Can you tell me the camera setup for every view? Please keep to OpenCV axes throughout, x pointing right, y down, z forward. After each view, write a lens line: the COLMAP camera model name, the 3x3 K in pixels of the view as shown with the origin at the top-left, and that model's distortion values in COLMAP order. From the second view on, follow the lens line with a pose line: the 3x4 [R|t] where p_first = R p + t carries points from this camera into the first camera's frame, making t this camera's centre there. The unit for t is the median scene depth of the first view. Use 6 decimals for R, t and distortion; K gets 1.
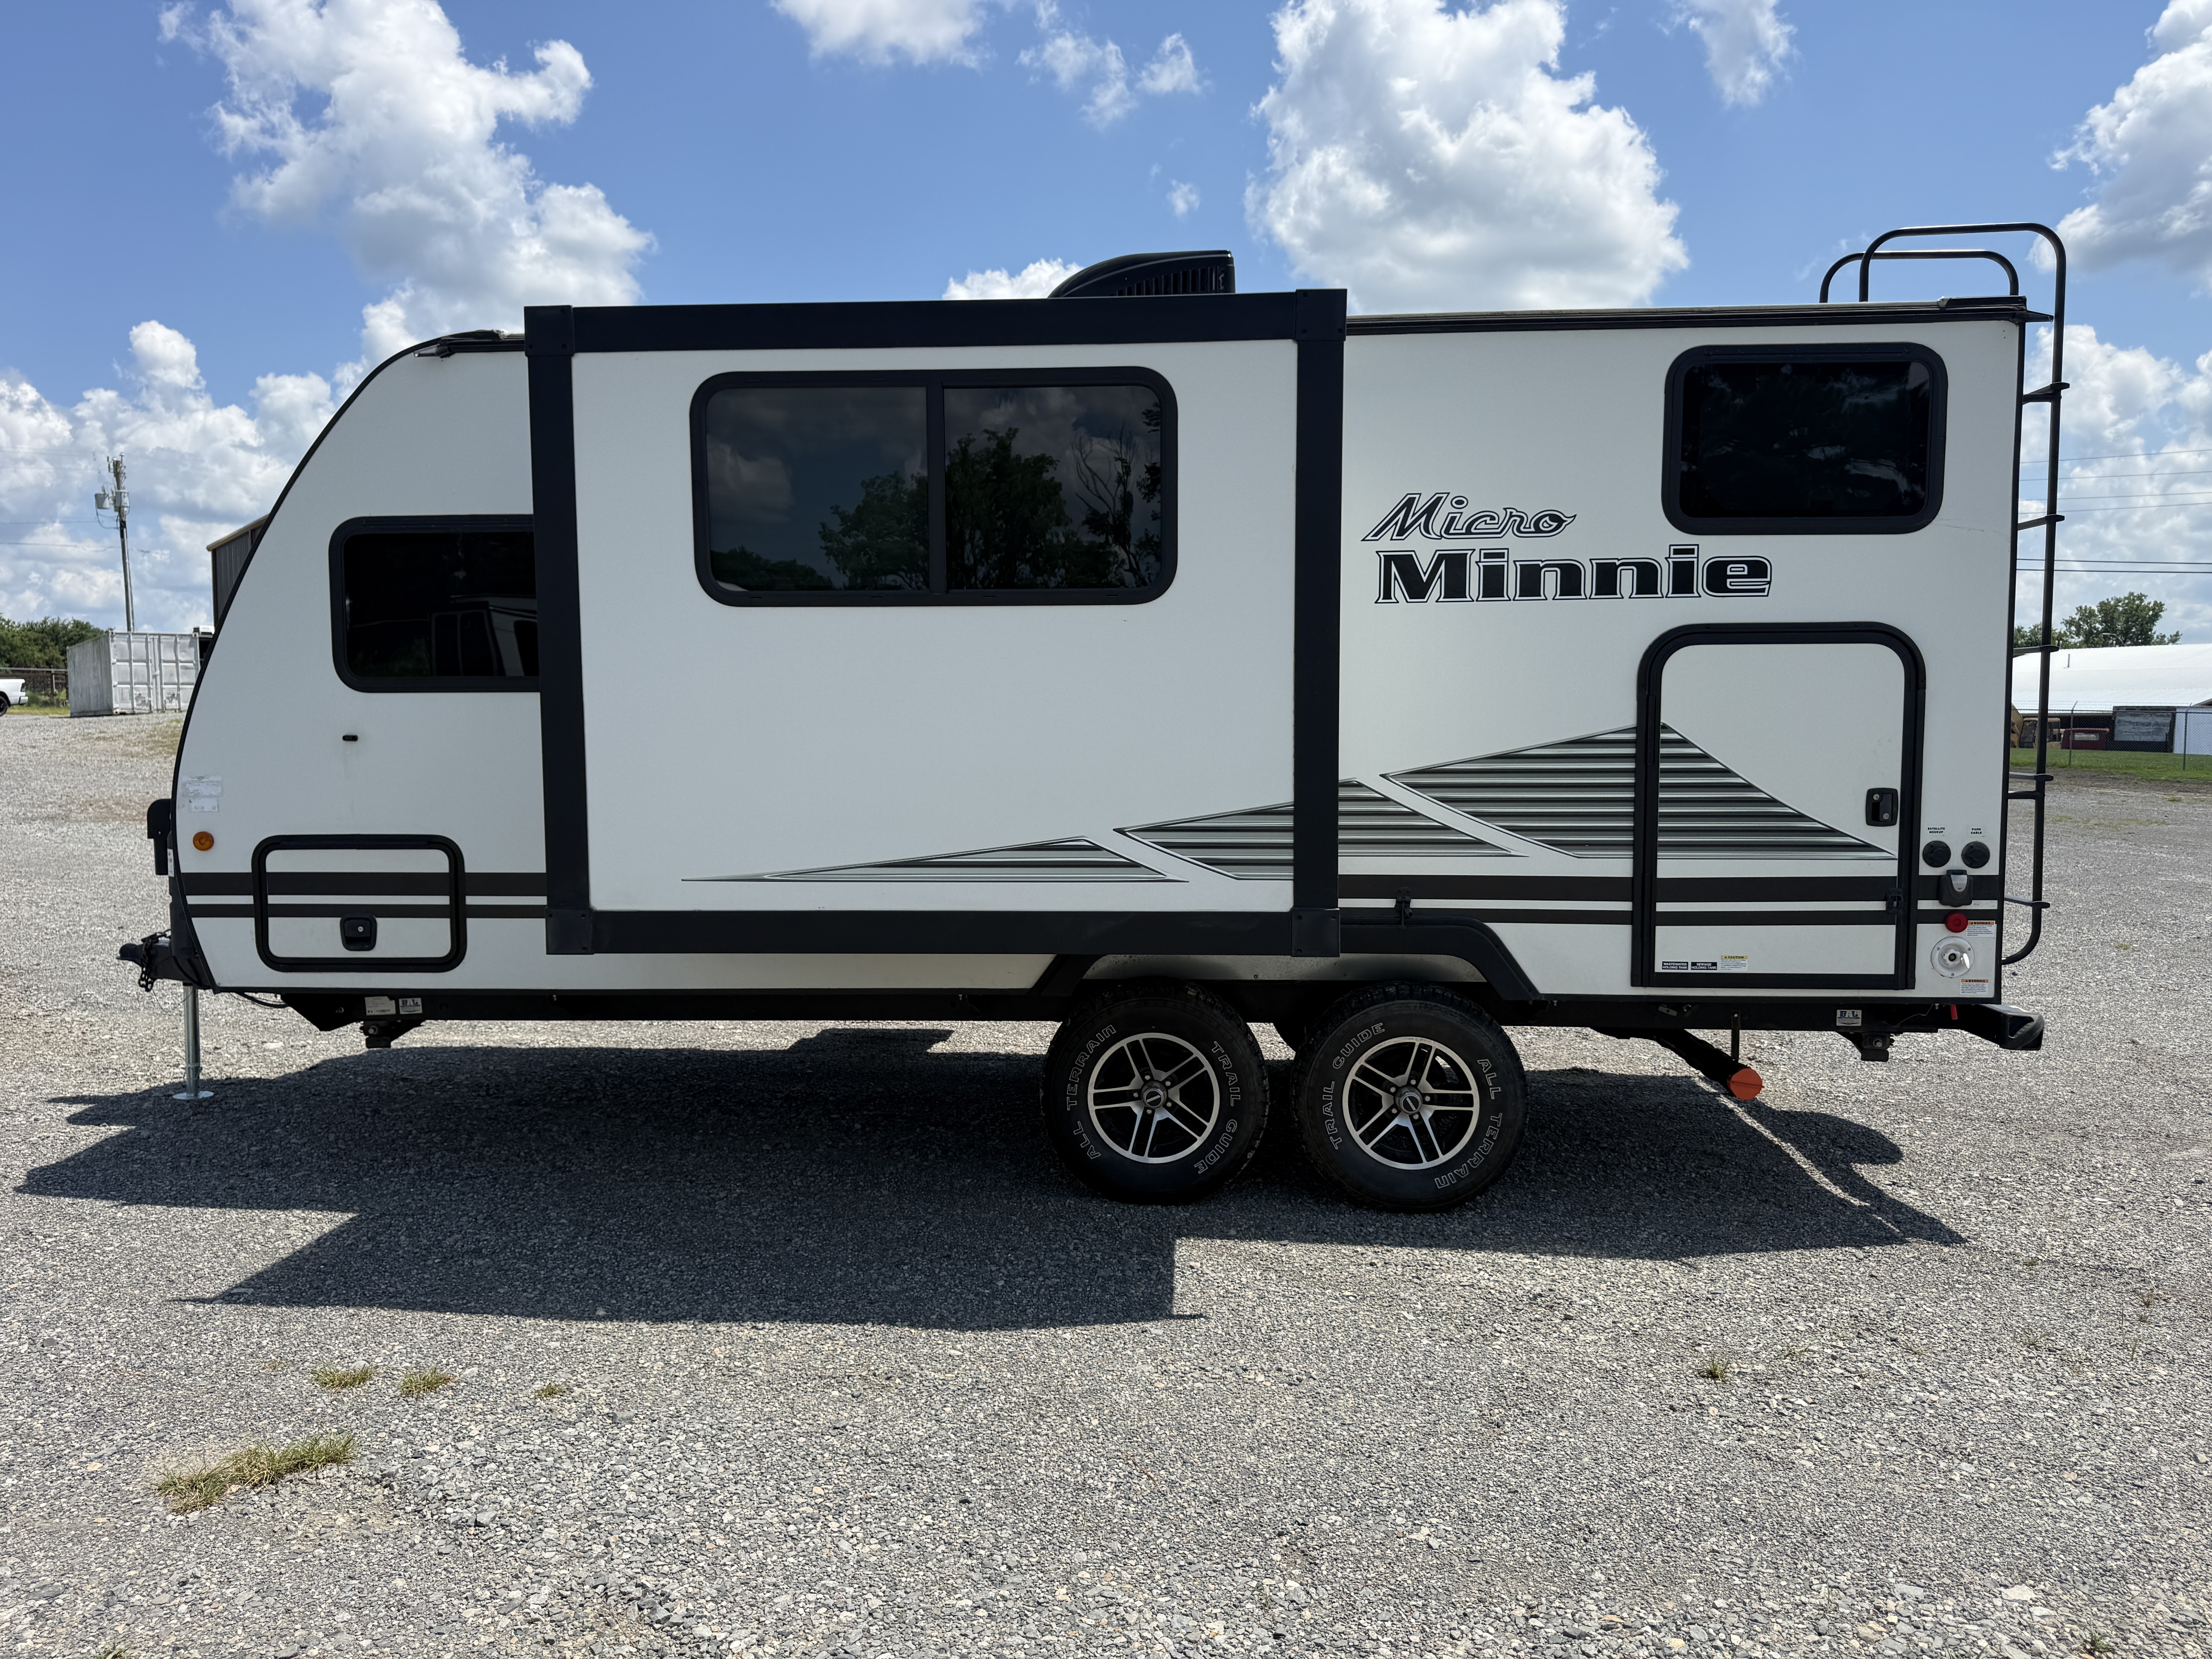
lens RADIAL K [[1559.2, 0, 1100.5], [0, 1559.2, 863.4], [0, 0, 1]] dist [0.125684, -0.242581]
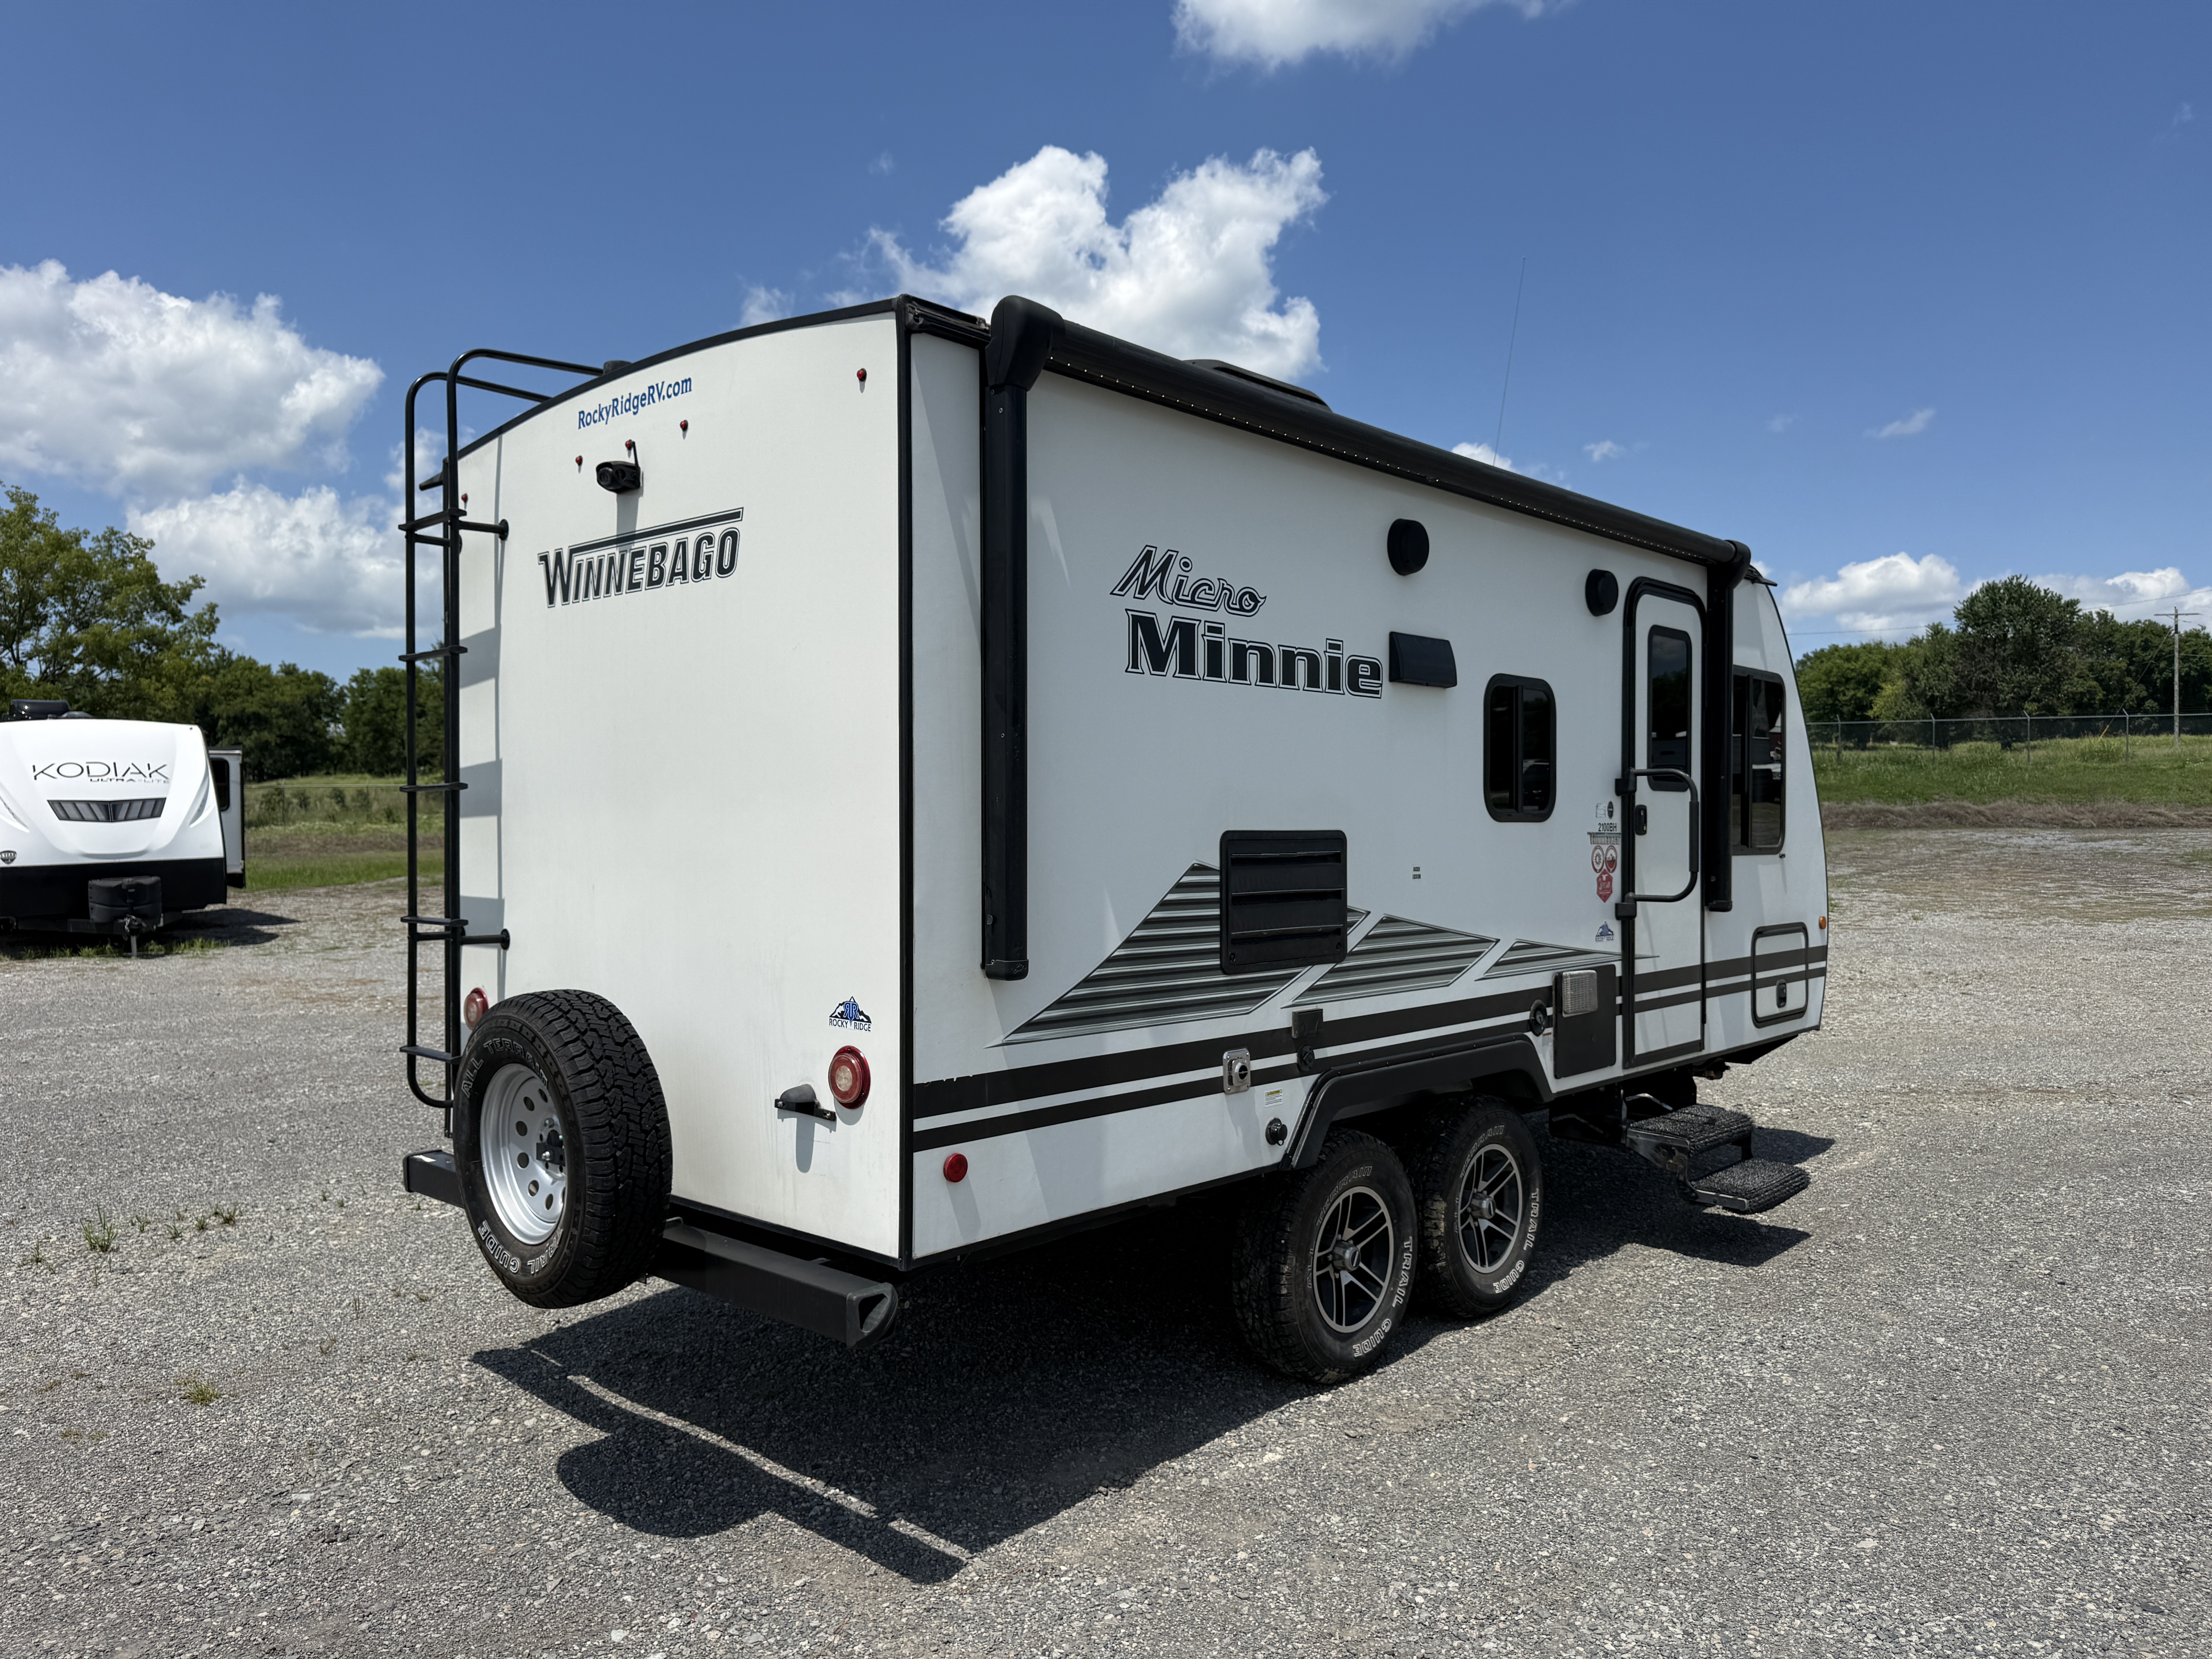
lens RADIAL K [[1564.5, 0, 1062.5], [0, 1564.5, 843.5], [0, 0, 1]] dist [0.022039, -0.004871]
pose [[-0.645548, 0.012628, -0.763616, 1.090374], [-0.069467, 0.994748, 0.075176, -0.203712], [0.760554, 0.101576, -0.641280, 1.942600]]
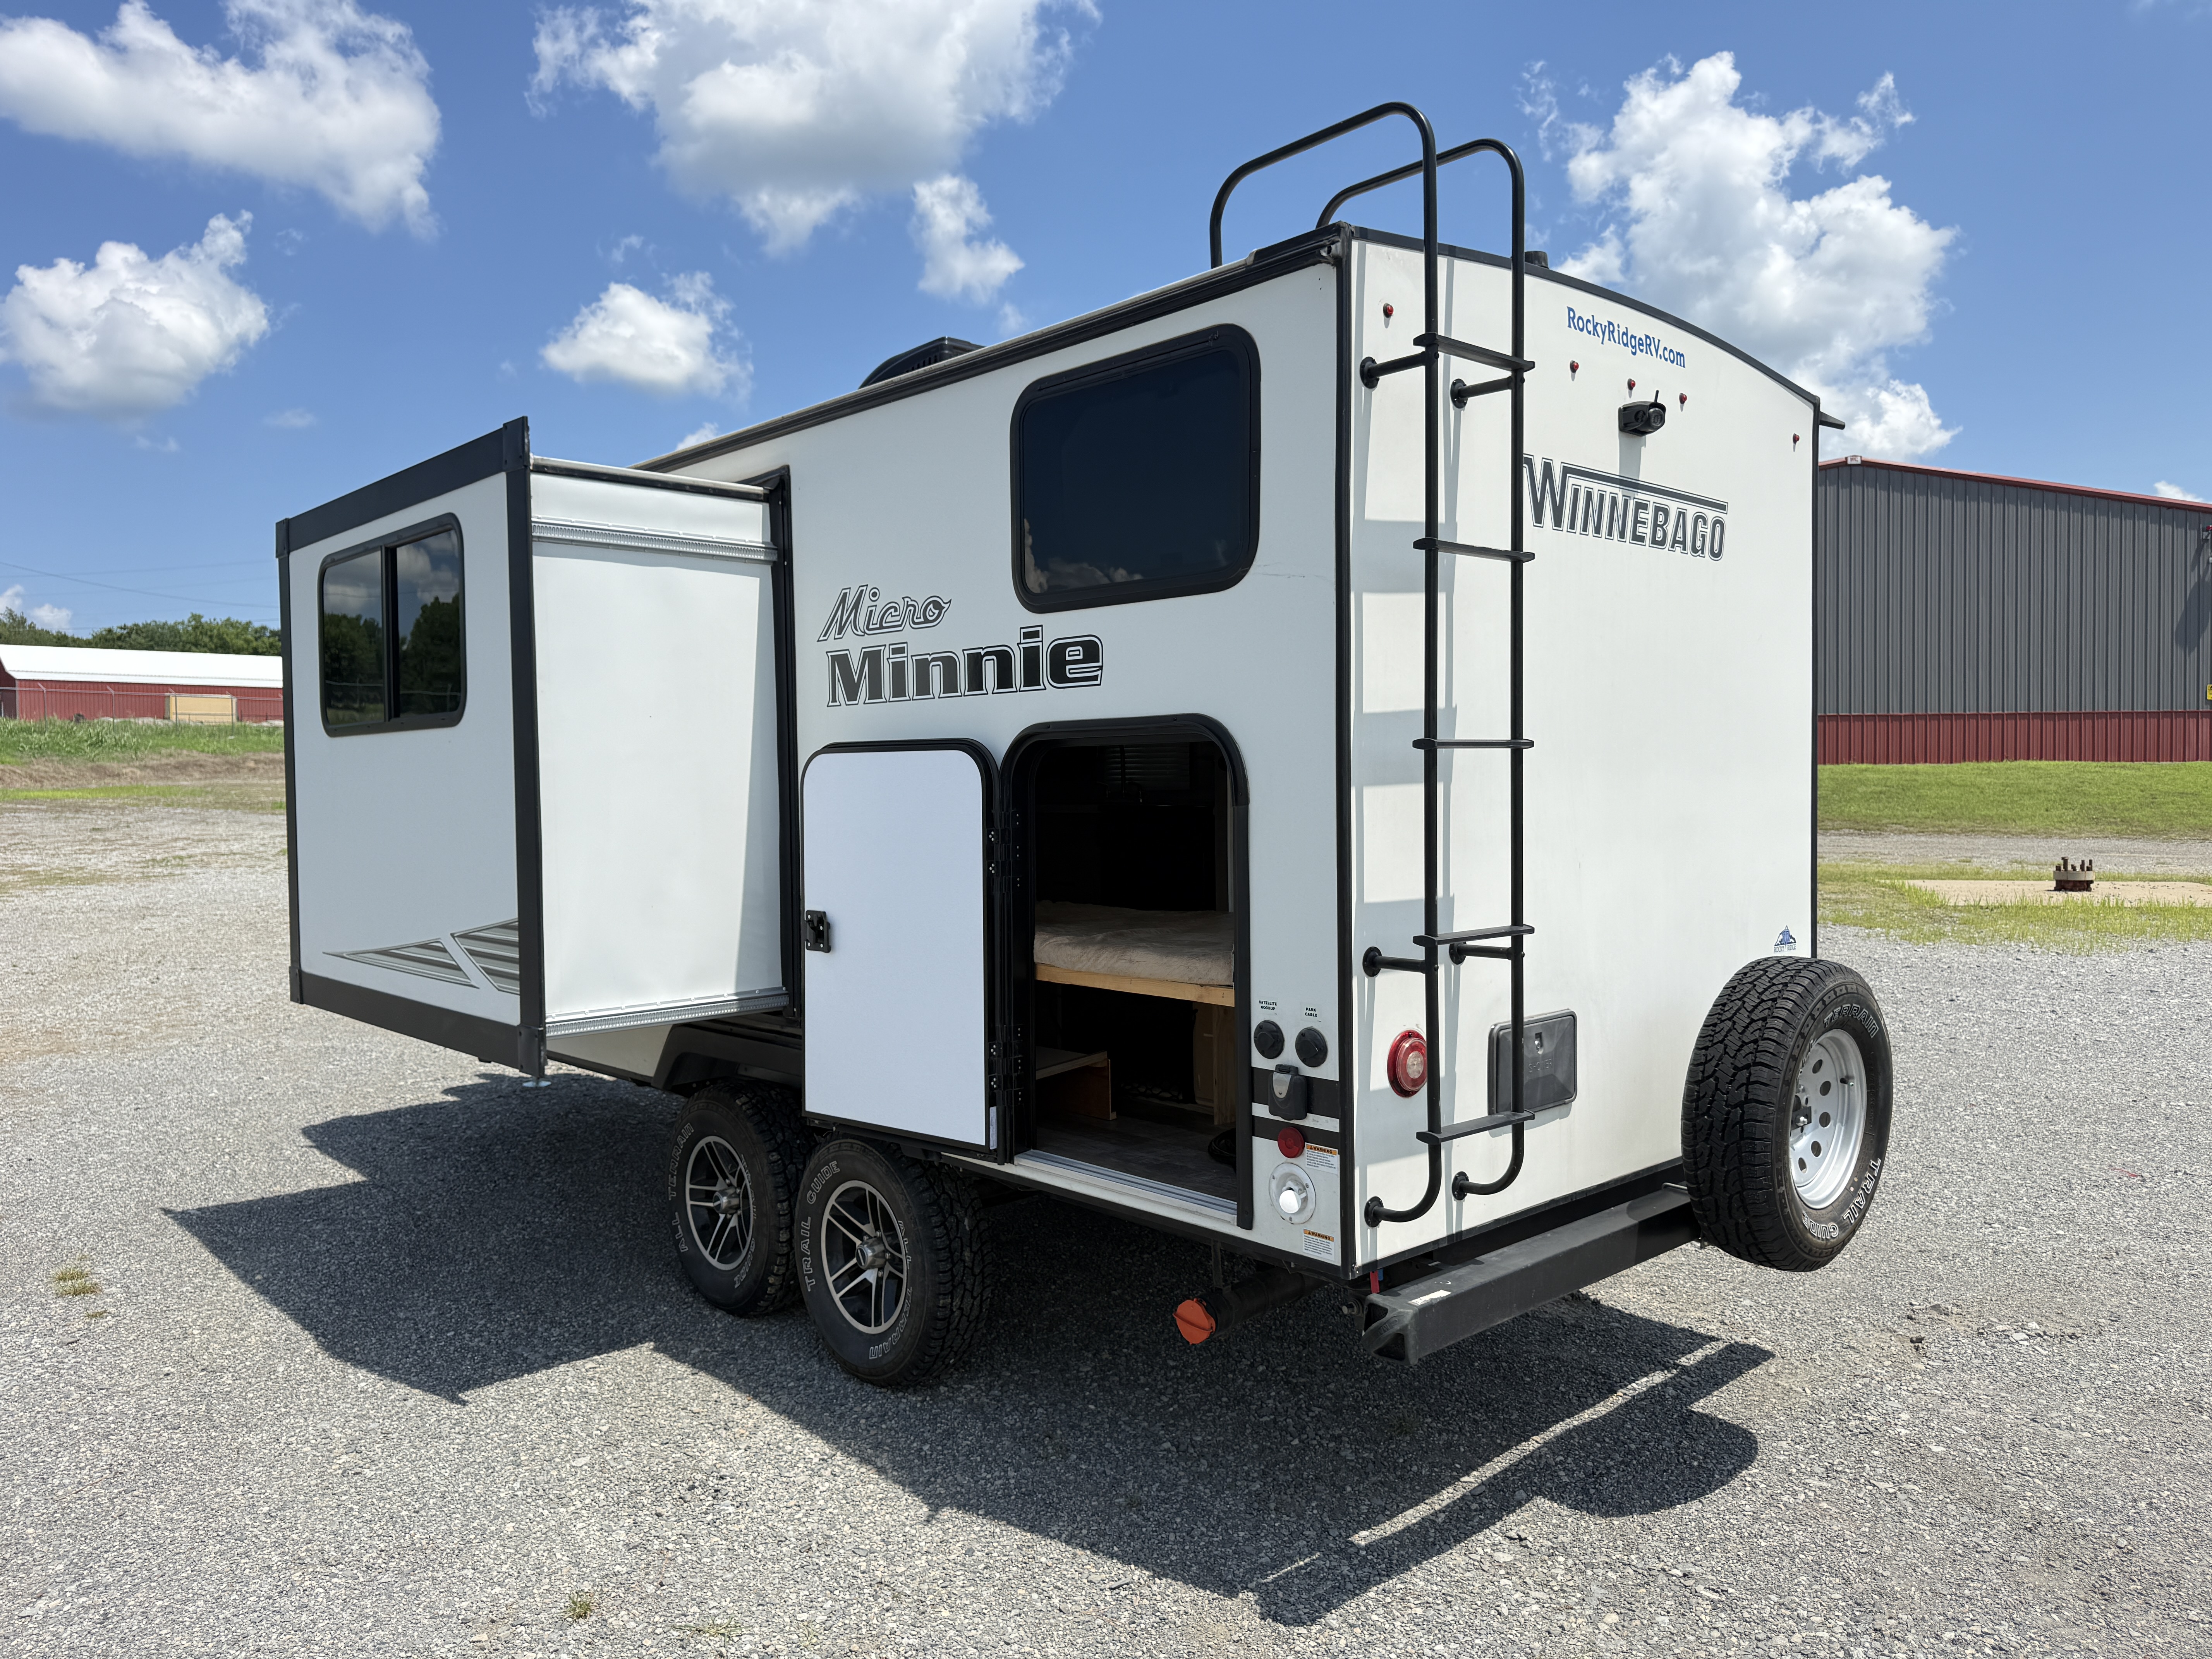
lens RADIAL K [[1604.5, 0, 1106.0], [0, 1604.5, 829.5], [0, 0, 1]] dist [0.042704, -0.079018]
pose [[0.723419, 0.018298, -0.690166, 0.963647], [-0.056415, 0.997872, -0.032677, -0.071463], [0.688100, 0.062575, 0.722912, 0.430354]]
